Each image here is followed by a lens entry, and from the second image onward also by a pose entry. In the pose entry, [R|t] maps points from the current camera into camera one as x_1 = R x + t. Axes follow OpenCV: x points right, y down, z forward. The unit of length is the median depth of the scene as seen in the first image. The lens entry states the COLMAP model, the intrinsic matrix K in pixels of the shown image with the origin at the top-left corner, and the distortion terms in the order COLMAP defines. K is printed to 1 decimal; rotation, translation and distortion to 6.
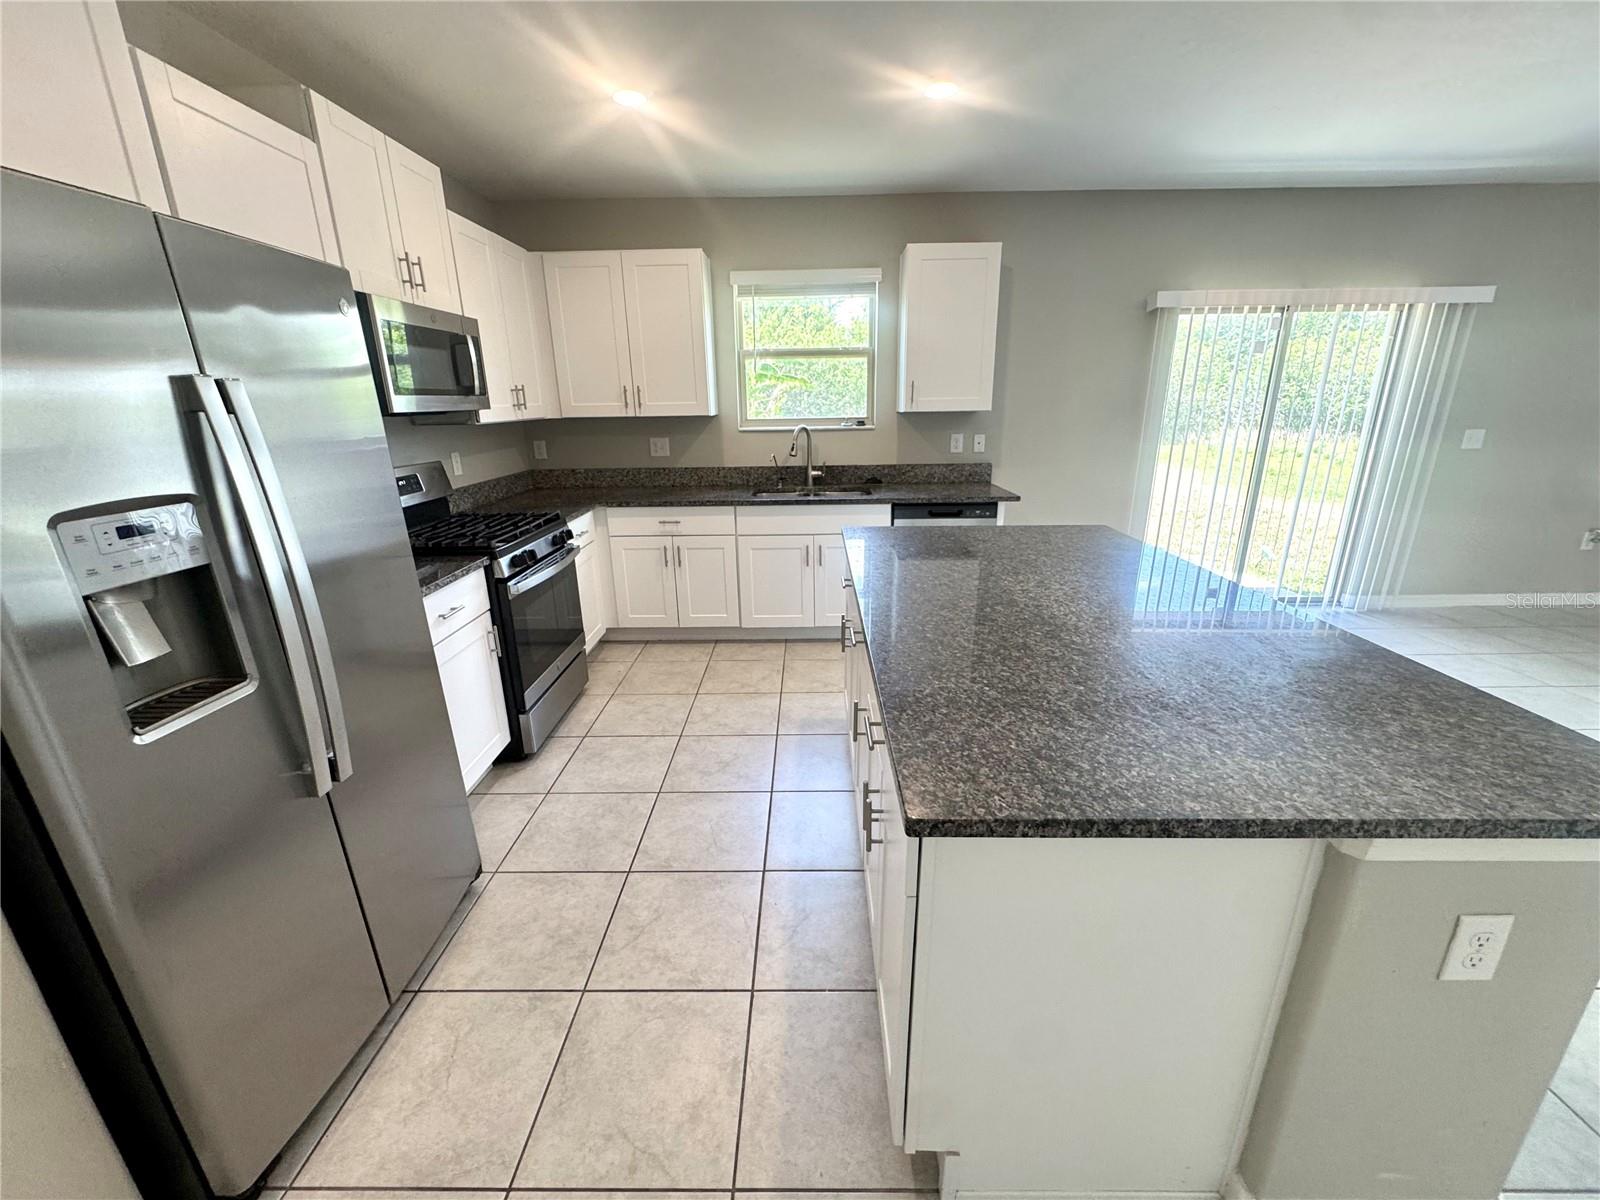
lens RADIAL K [[641.9, 0, 801.0], [0, 641.9, 599.0], [0, 0, 1]] dist [-0.006155, 0.001171]
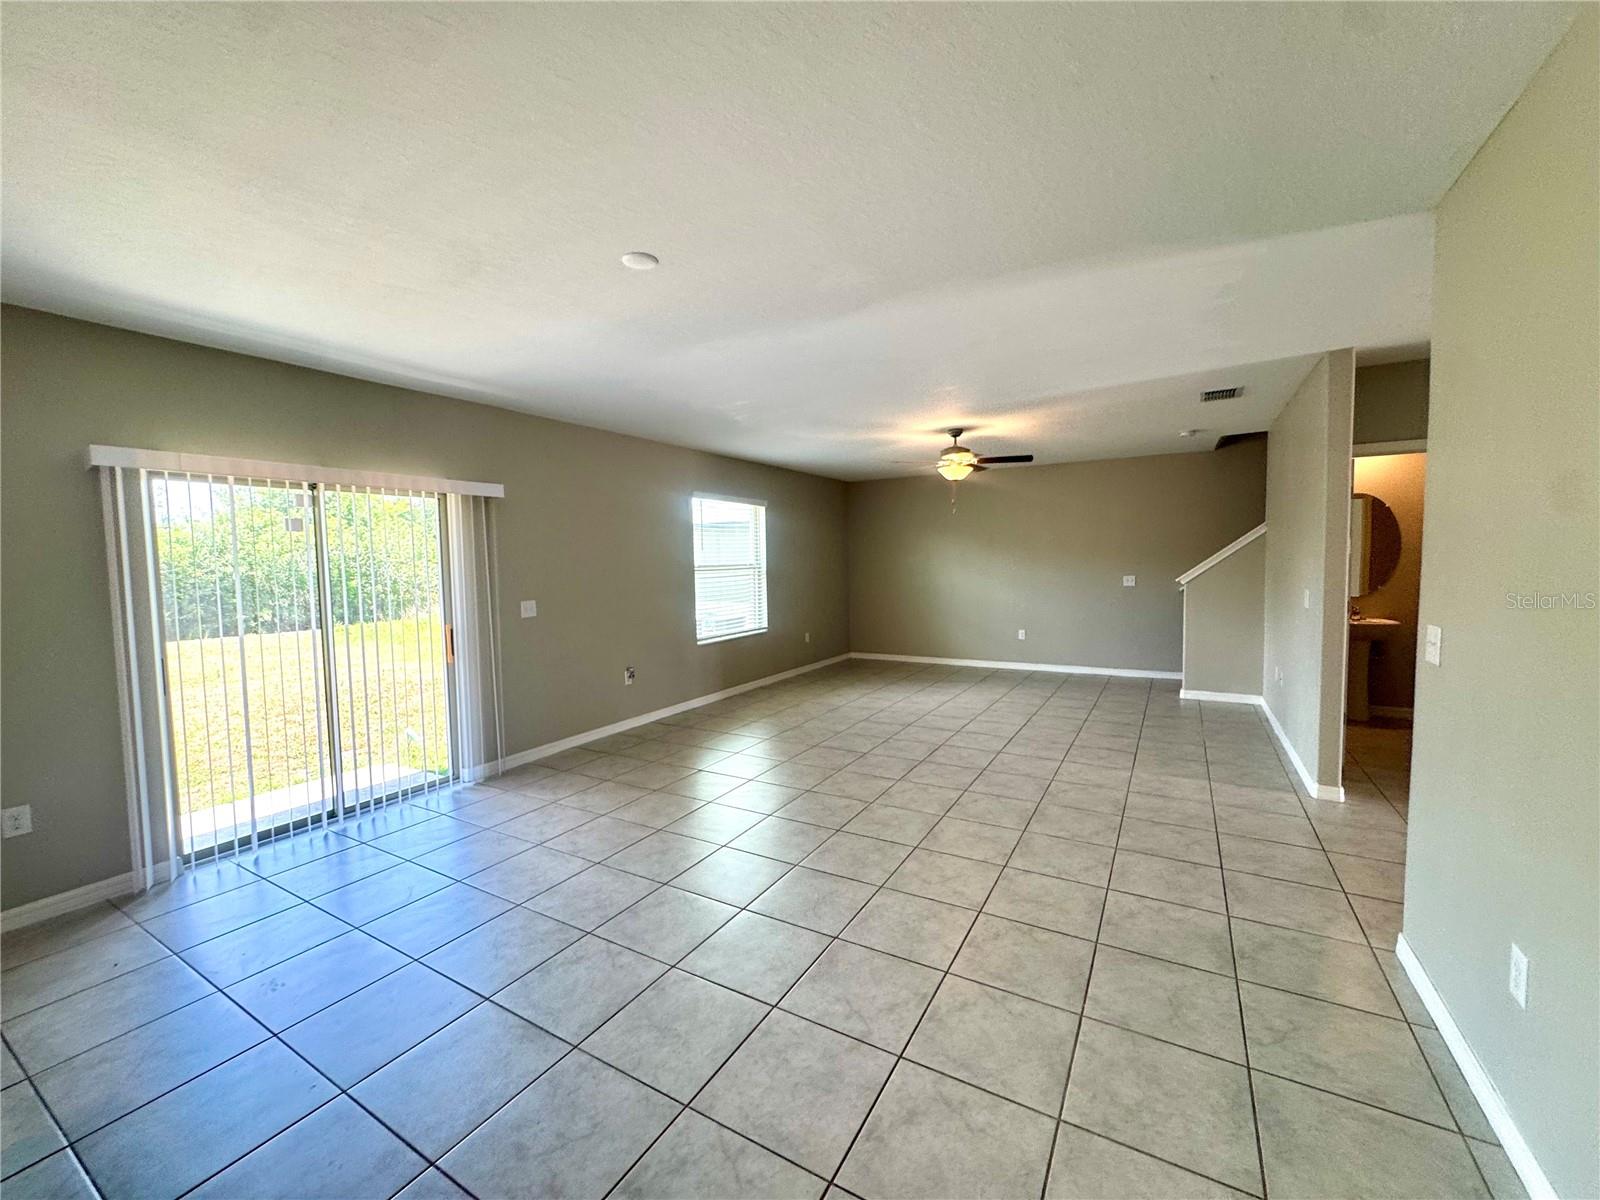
lens RADIAL K [[641.9, 0, 801.2], [0, 641.9, 597.6], [0, 0, 1]] dist [-0.006155, 0.001171]
pose [[0.493560, -0.048168, 0.868377, 0.308265], [0.273697, 0.956337, -0.102514, -0.017949], [-0.825523, 0.288269, 0.485193, 0.028565]]
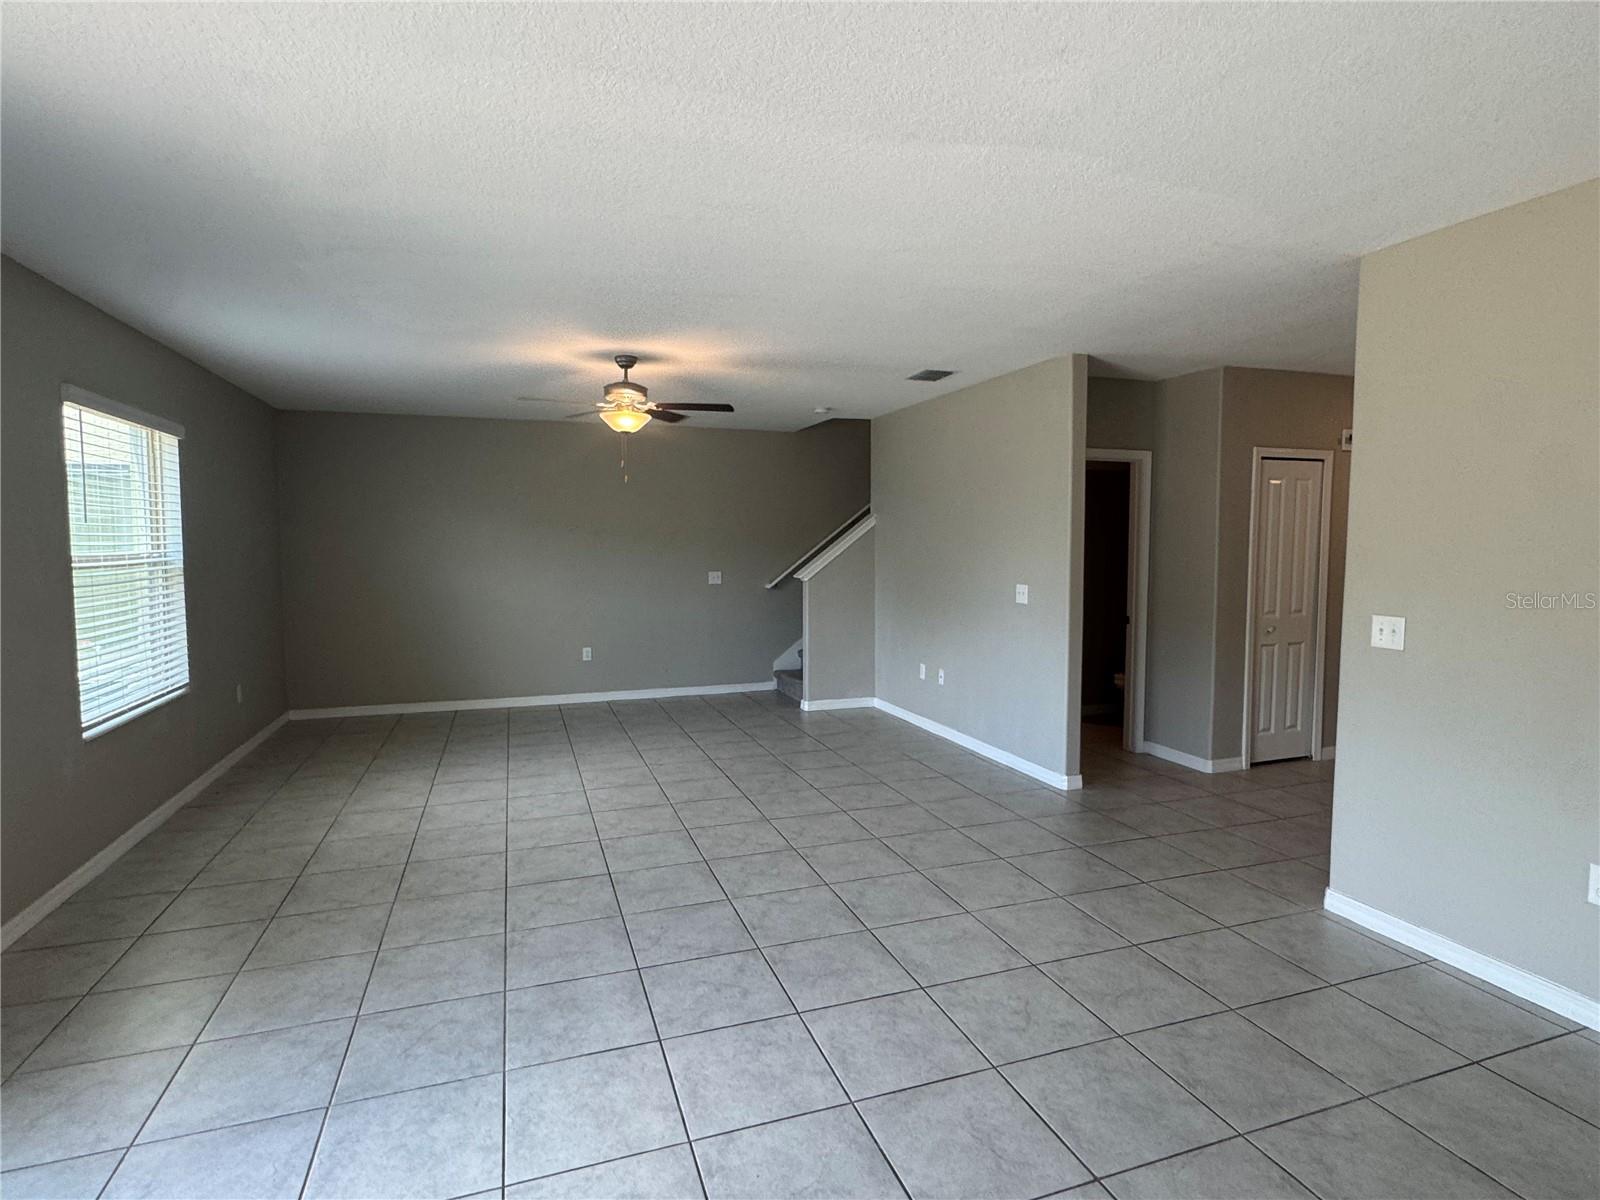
lens RADIAL K [[828.8, 0, 798.1], [0, 828.8, 593.6], [0, 0, 1]] dist [-0.008253, 0.002590]
pose [[-0.341421, -0.045456, 0.938811, 0.472854], [0.287299, 0.945978, 0.150286, -0.207525], [-0.894925, 0.321030, -0.309917, 0.602241]]
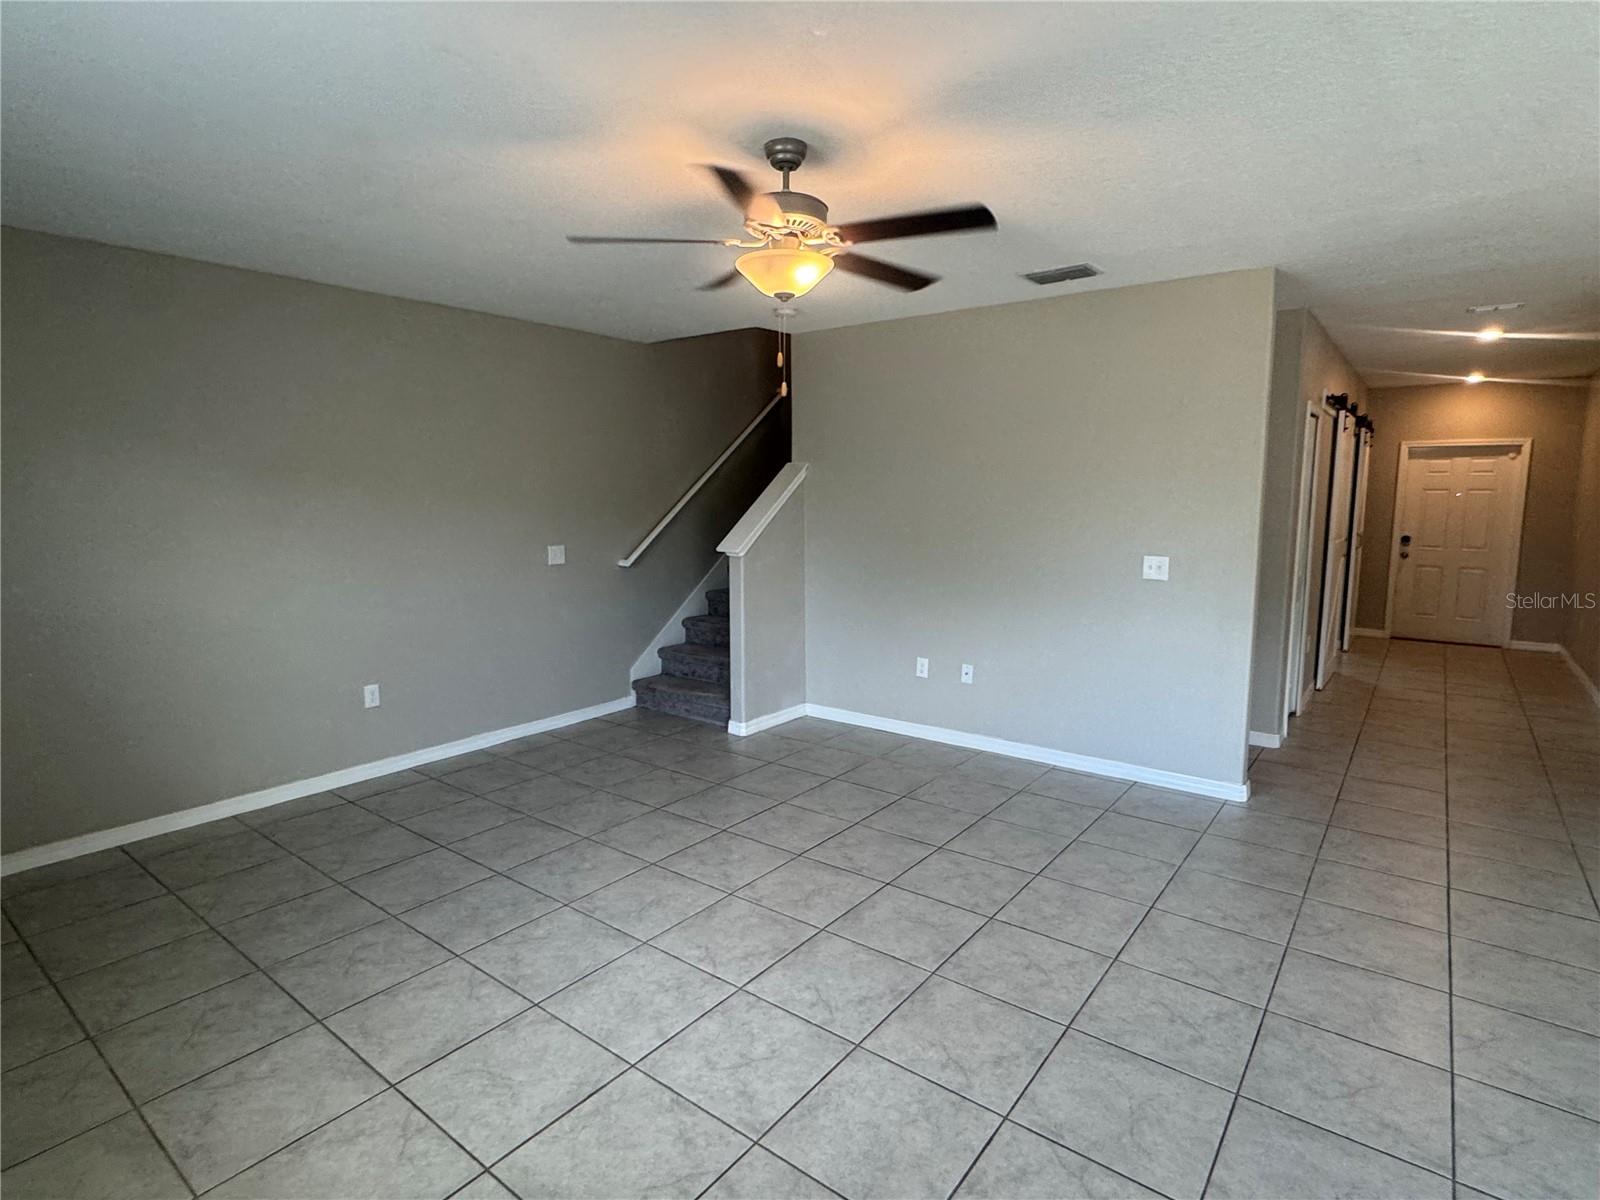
lens RADIAL K [[828.8, 0, 793.1], [0, 828.8, 596.4], [0, 0, 1]] dist [-0.008253, 0.002590]
pose [[-0.798346, -0.063453, 0.598846, 1.345907], [0.191327, 0.916182, 0.352143, -0.337980], [-0.570997, 0.395708, -0.719290, 0.924476]]
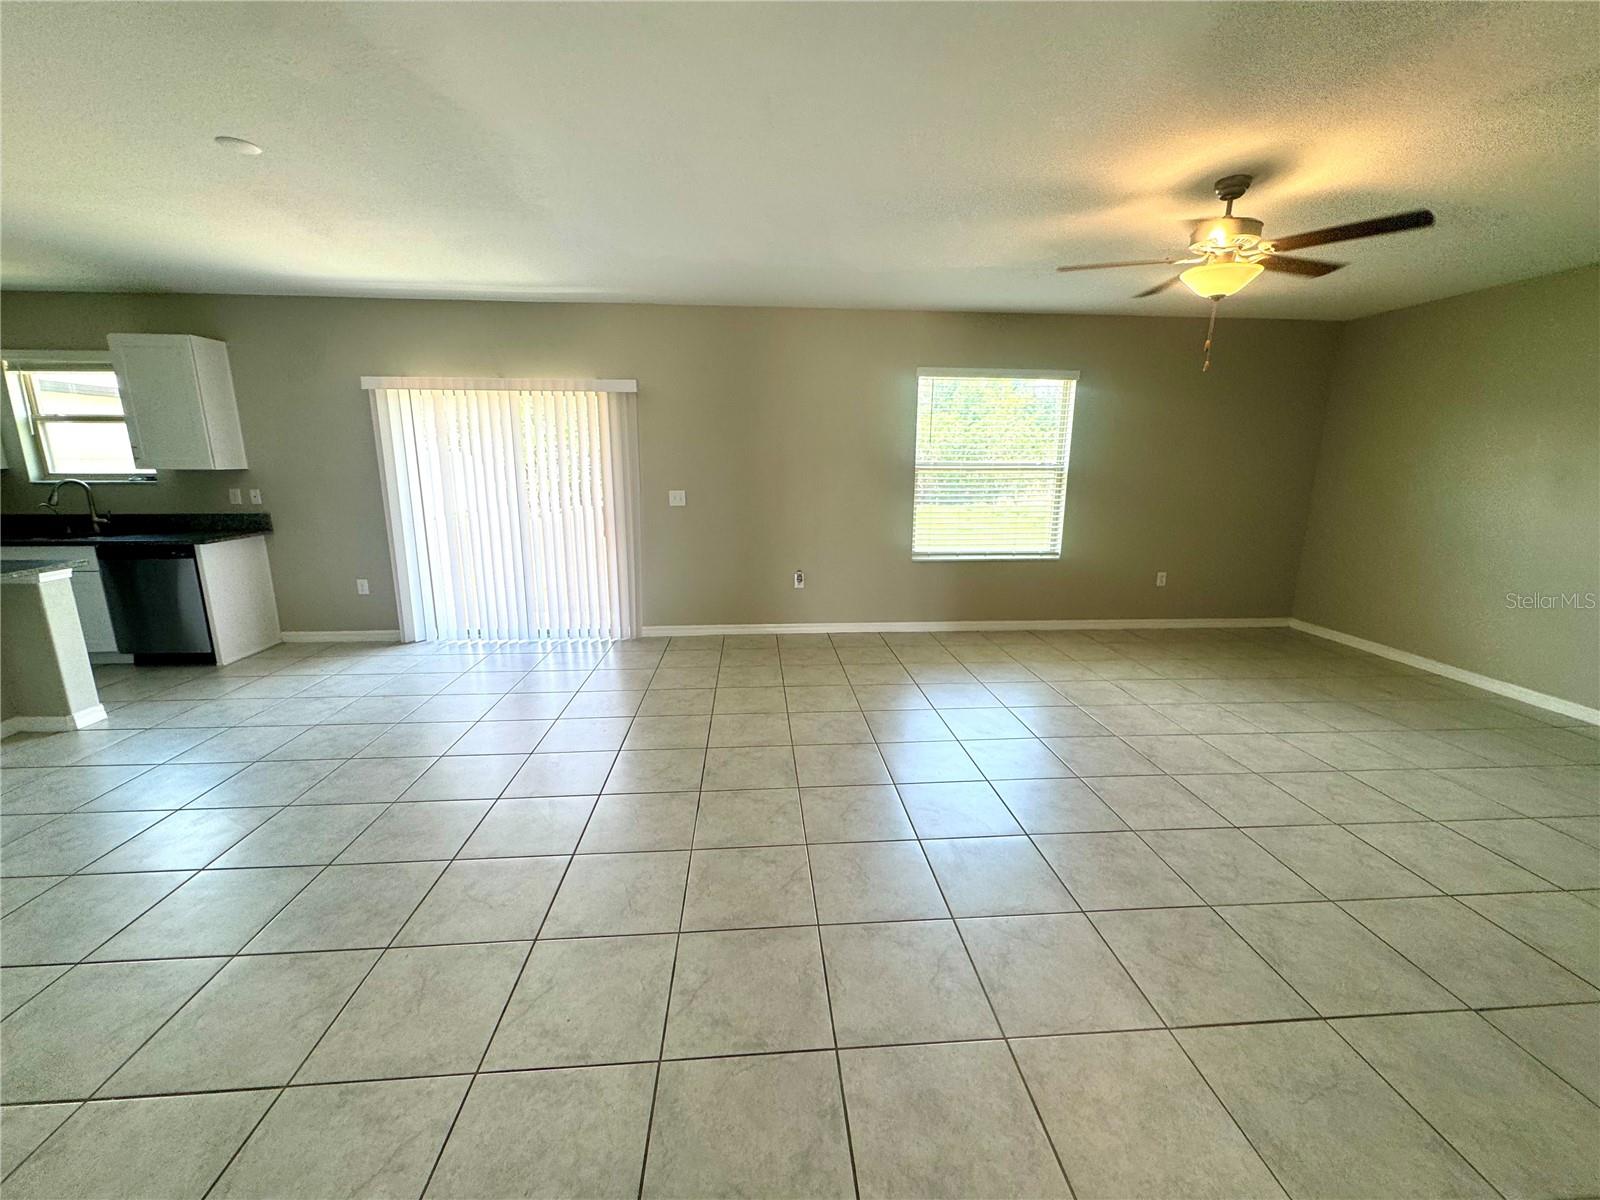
lens RADIAL K [[641.9, 0, 800.7], [0, 641.9, 594.8], [0, 0, 1]] dist [-0.006155, 0.001171]
pose [[0.995826, -0.000067, 0.091275, 1.240841], [0.008533, 0.995689, -0.092365, 0.055867], [-0.090876, 0.092758, 0.991533, -0.250676]]
